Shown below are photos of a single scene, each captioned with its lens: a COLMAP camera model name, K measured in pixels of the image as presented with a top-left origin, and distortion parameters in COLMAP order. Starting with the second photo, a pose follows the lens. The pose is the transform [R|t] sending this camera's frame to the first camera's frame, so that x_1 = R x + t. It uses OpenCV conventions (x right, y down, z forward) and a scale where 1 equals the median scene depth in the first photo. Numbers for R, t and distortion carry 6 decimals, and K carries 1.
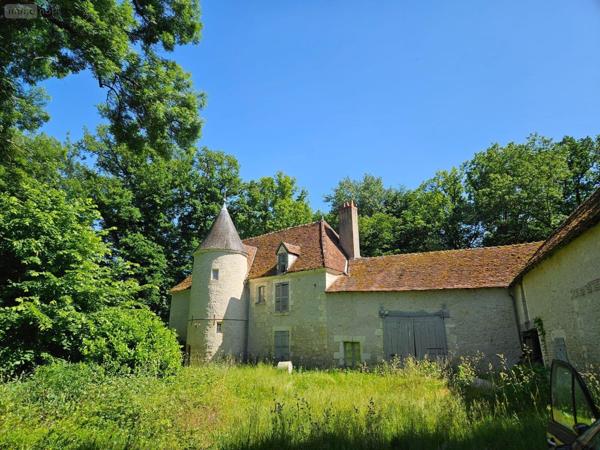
lens RADIAL K [[397.6, 0, 300.0], [0, 397.6, 225.0], [0, 0, 1]] dist [0.070972, -0.075170]
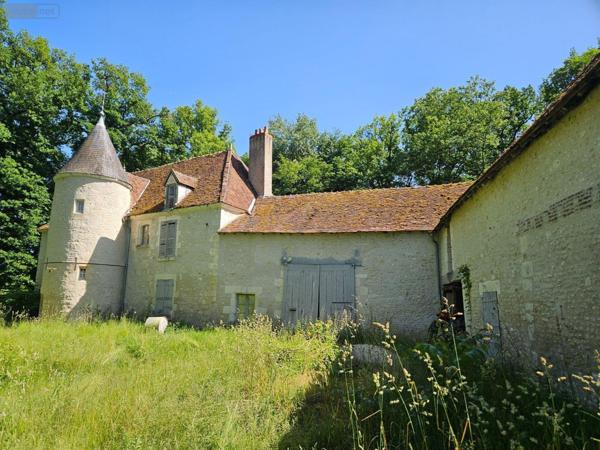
lens RADIAL K [[397.6, 0, 300.0], [0, 397.6, 225.0], [0, 0, 1]] dist [0.070972, -0.075170]
pose [[0.988385, 0.045285, 0.145065, 0.094078], [-0.060905, 0.992594, 0.105107, 0.051494], [-0.139231, -0.112721, 0.983824, 0.170923]]
